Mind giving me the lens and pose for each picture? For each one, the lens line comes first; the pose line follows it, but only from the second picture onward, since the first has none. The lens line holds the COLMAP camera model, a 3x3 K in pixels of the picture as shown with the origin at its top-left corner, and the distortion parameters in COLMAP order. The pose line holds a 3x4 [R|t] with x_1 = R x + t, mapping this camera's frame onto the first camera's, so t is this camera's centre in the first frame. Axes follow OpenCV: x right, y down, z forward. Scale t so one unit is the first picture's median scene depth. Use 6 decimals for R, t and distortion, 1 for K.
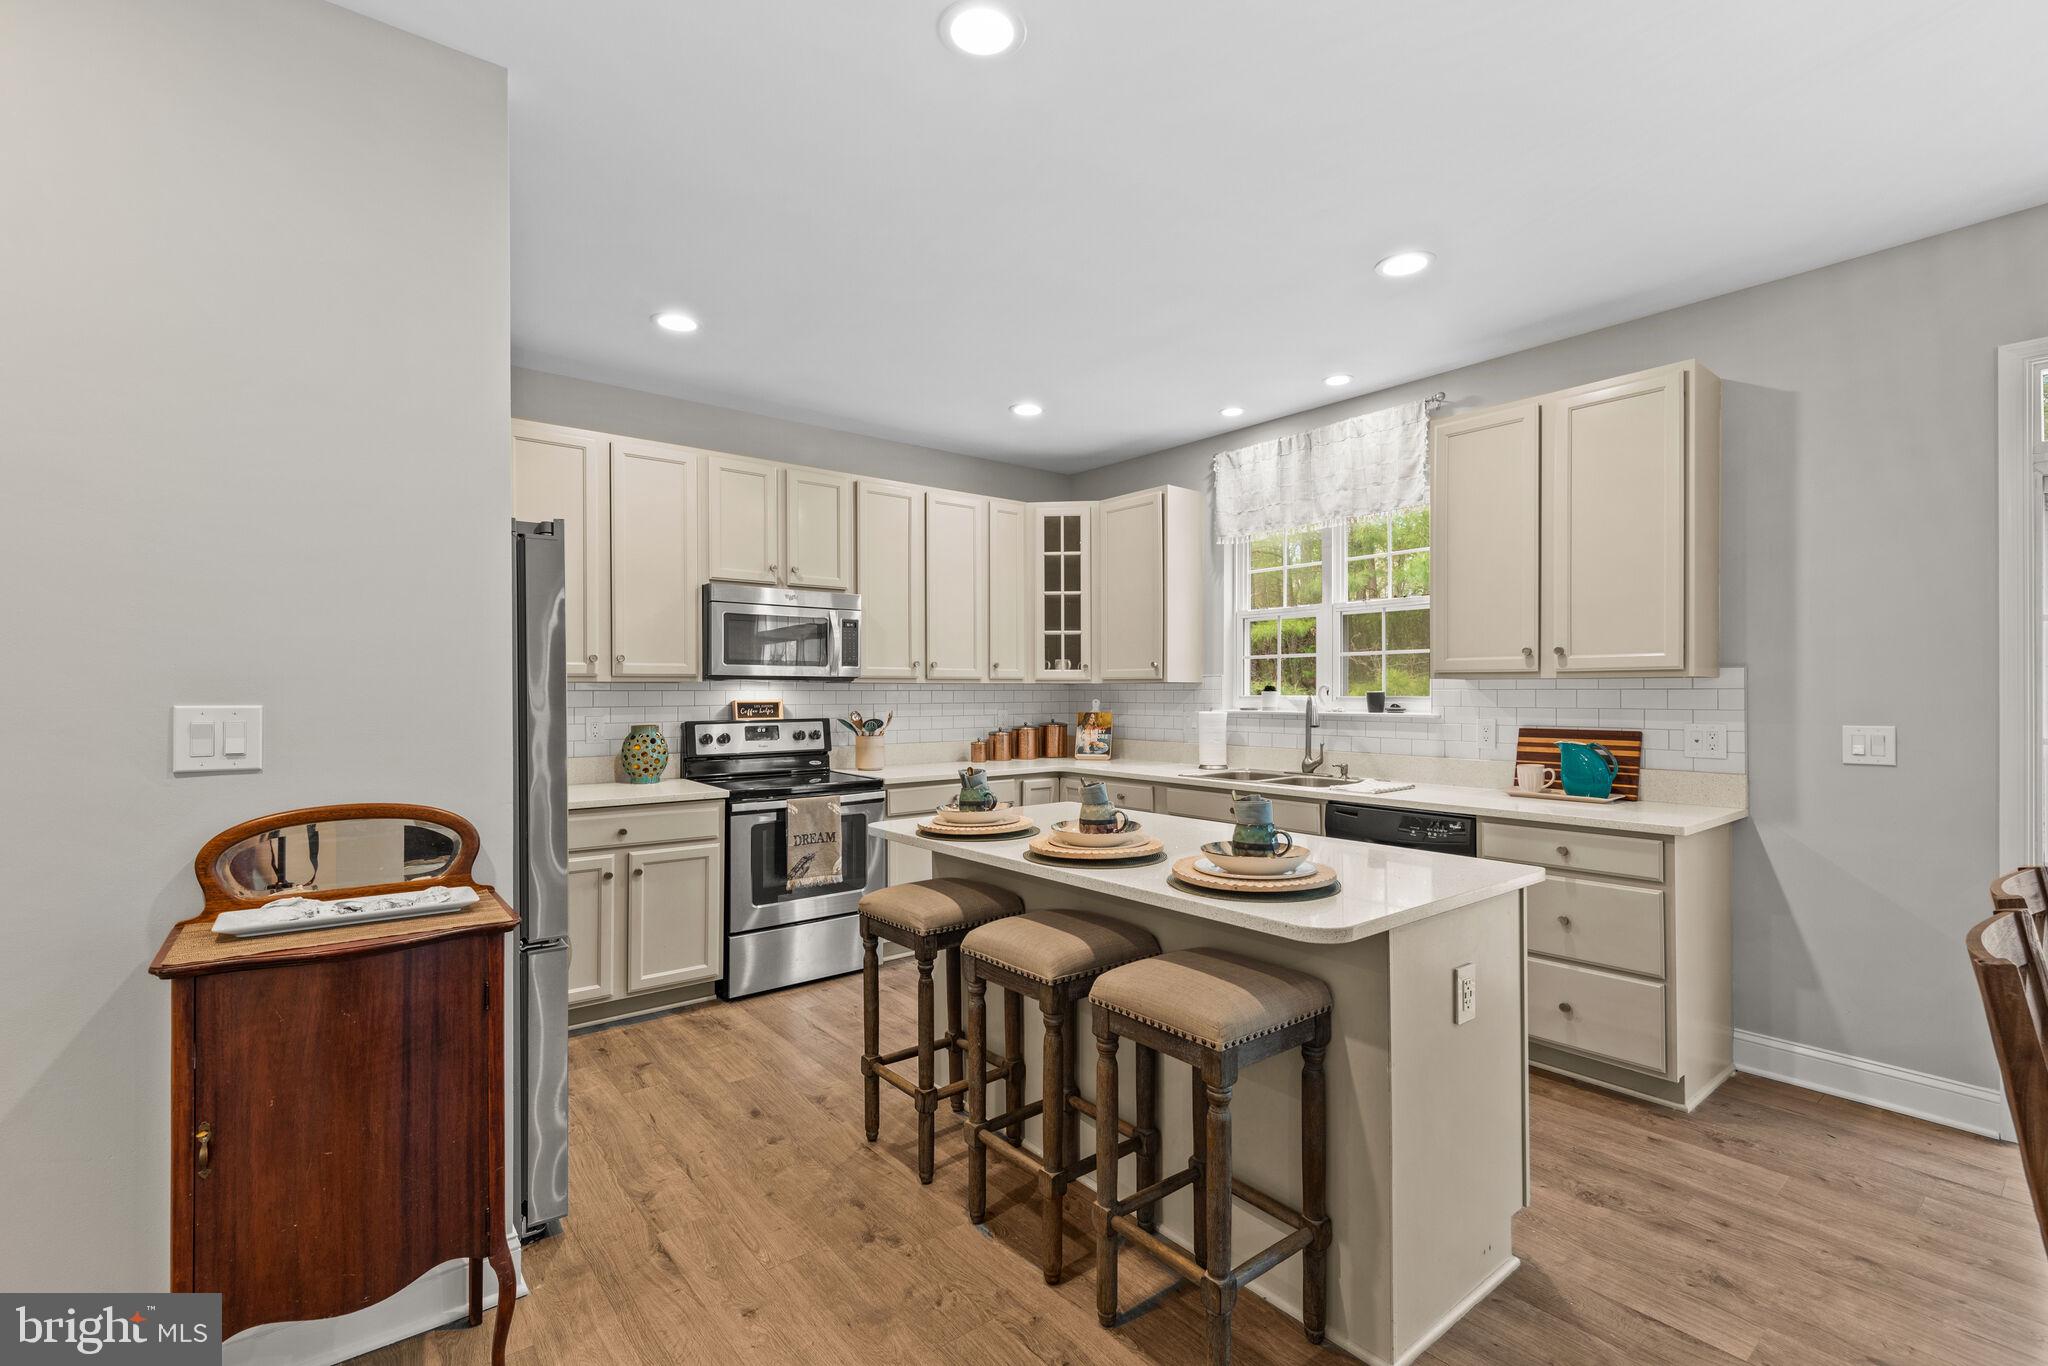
lens RADIAL K [[892.2, 0, 1010.6], [0, 892.2, 688.9], [0, 0, 1]] dist [0.001087, 0.000139]
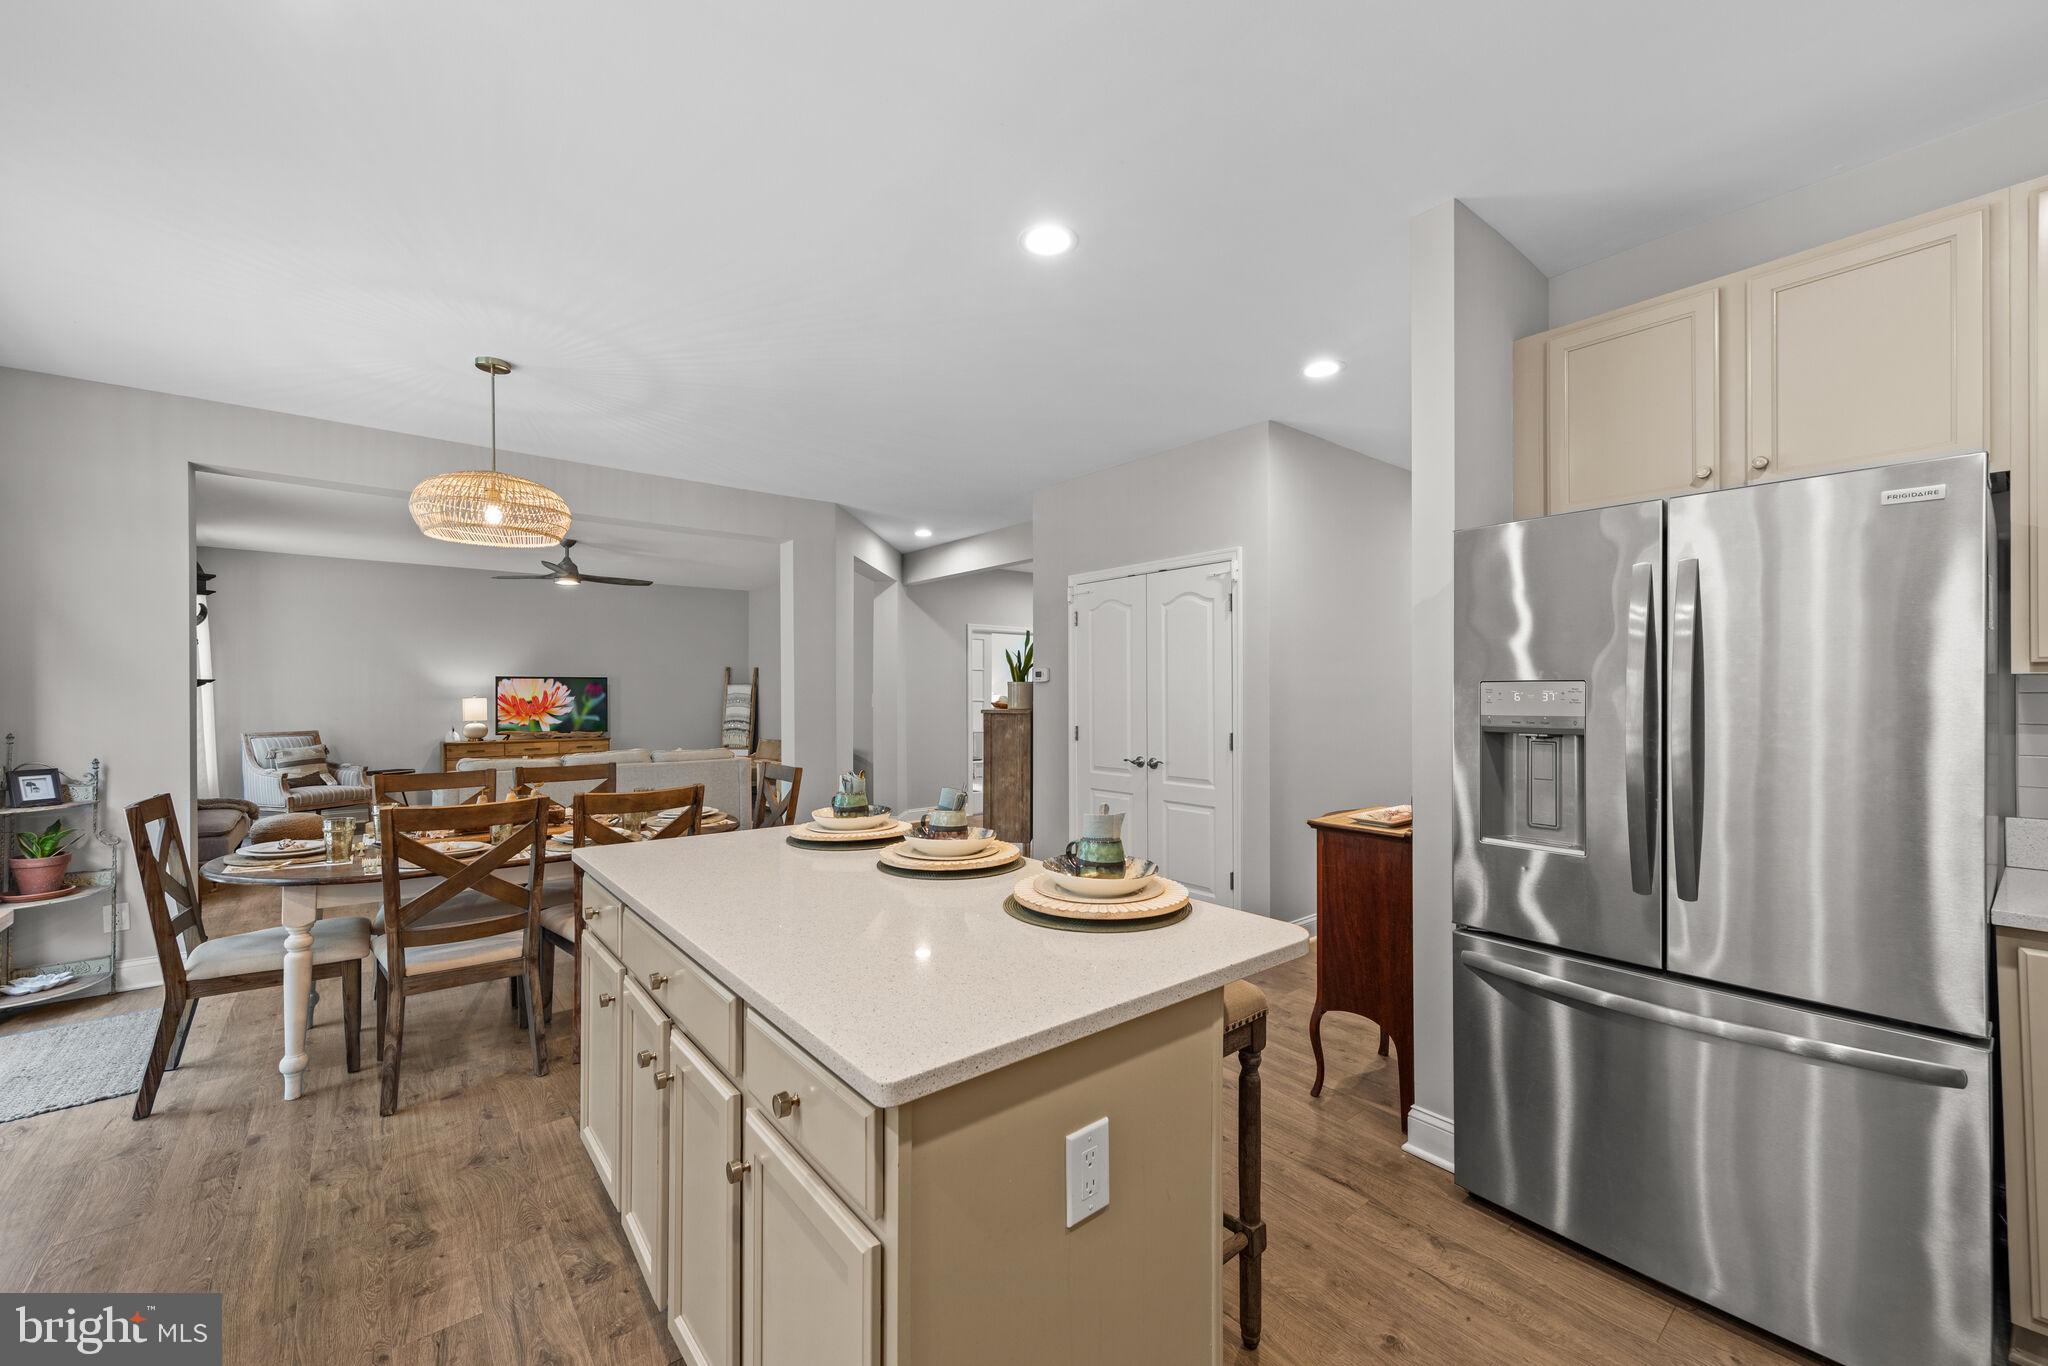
lens RADIAL K [[795.4, 0, 1026.5], [0, 795.4, 693.9], [0, 0, 1]] dist [0.010175, -0.000618]
pose [[-0.999700, 0.007560, -0.023289, 0.016172], [0.007585, 0.999971, -0.000981, 0.002489], [0.023281, -0.001157, -0.999728, 1.000893]]
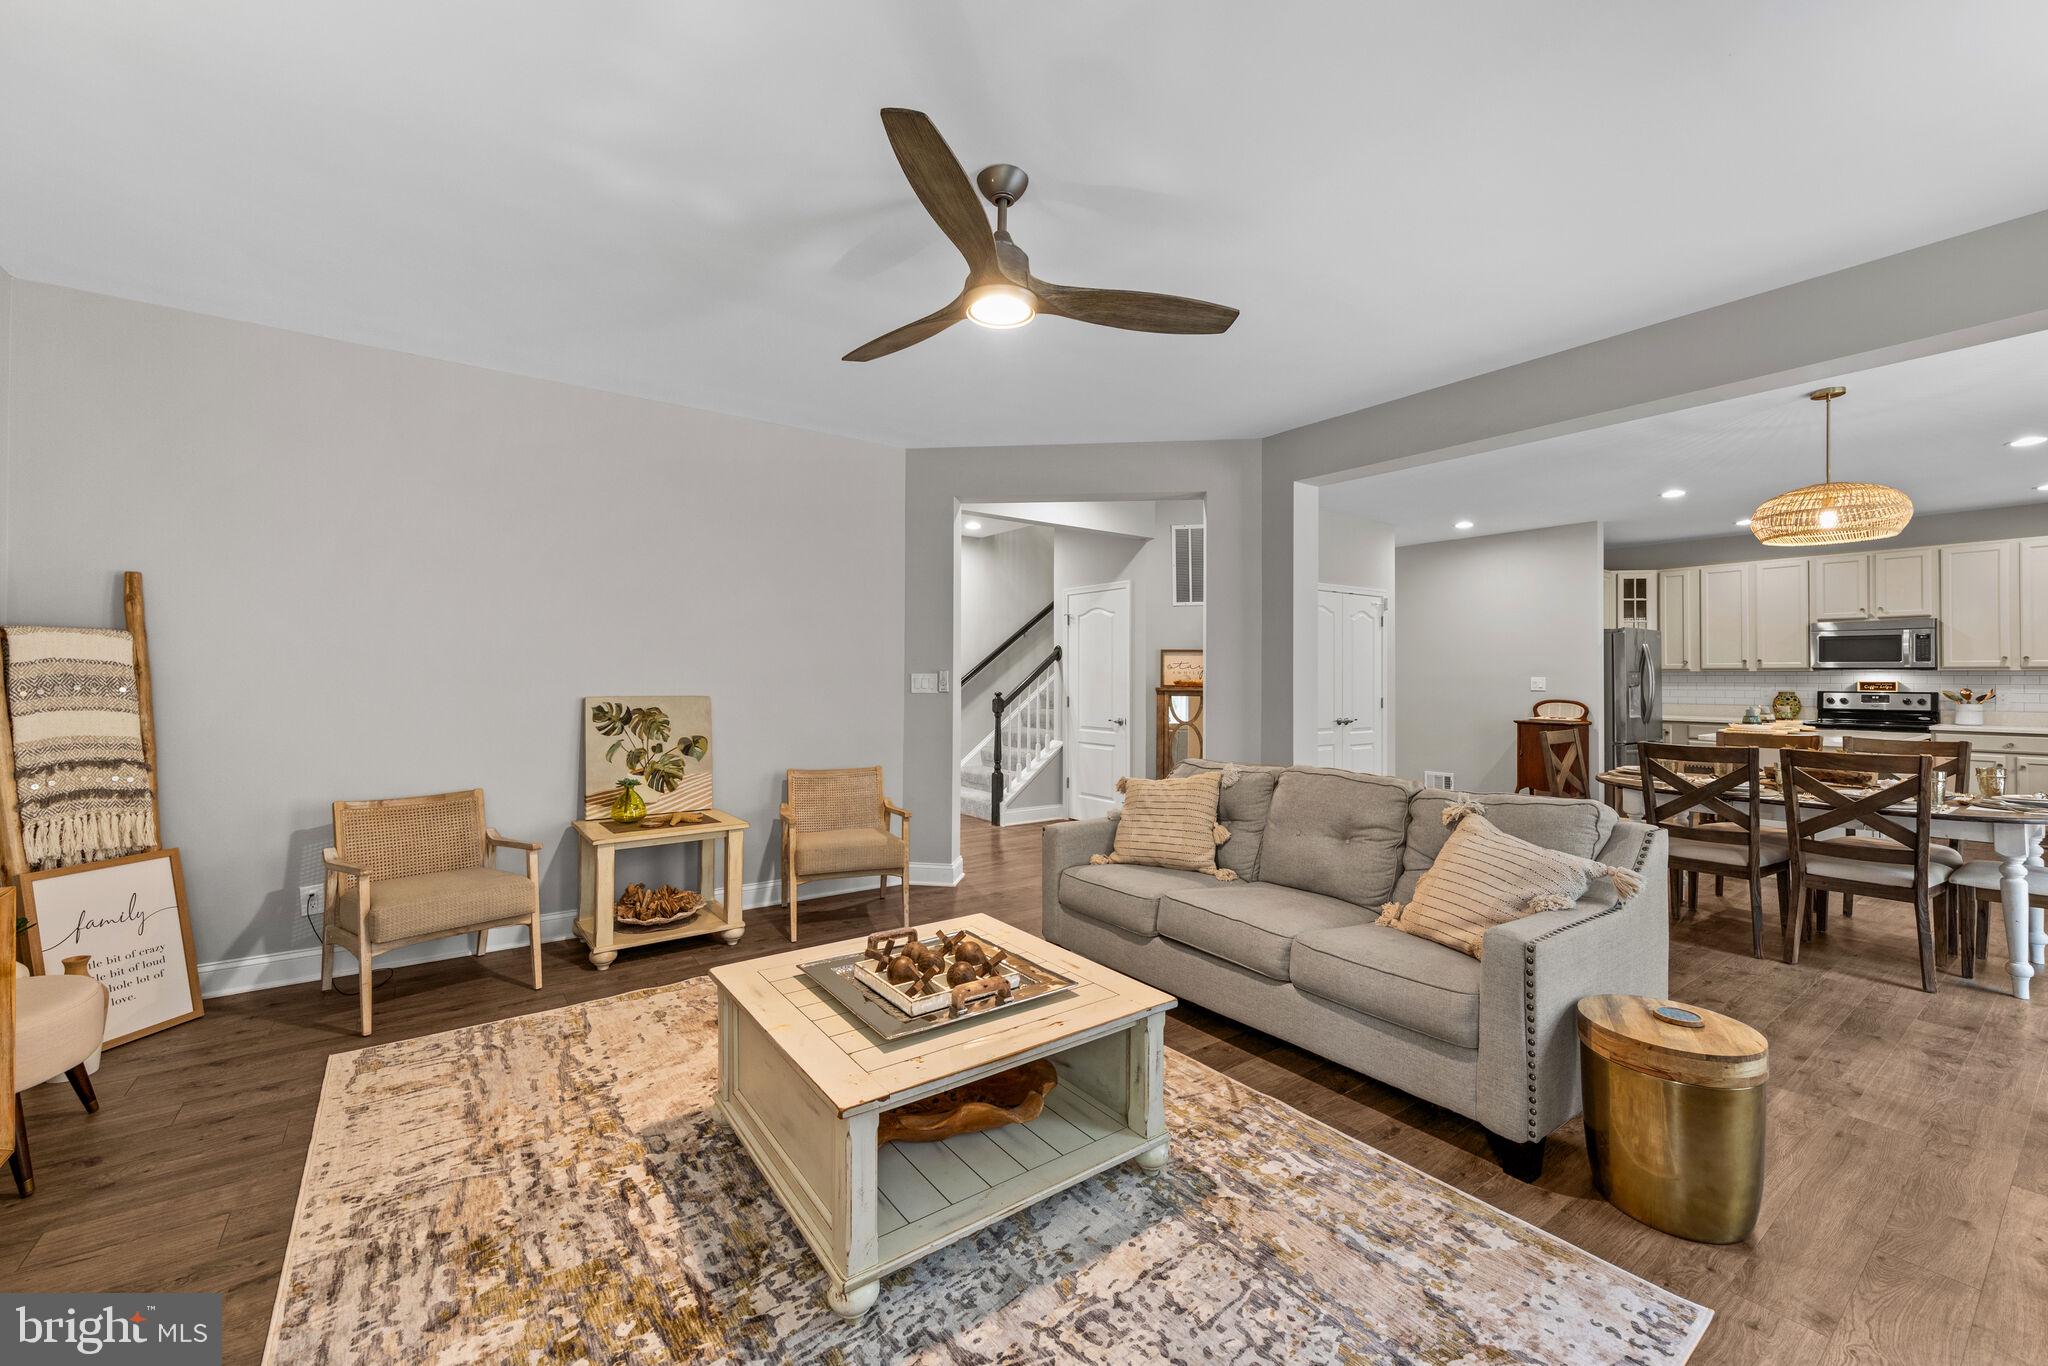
lens RADIAL K [[795.4, 0, 1034.2], [0, 795.4, 675.1], [0, 0, 1]] dist [0.010175, -0.000618]
pose [[-0.041339, -0.000891, -0.999145, 1.455677], [-0.000302, 1.000000, -0.000879, 0.003675], [0.999145, 0.000266, -0.041340, -0.640950]]
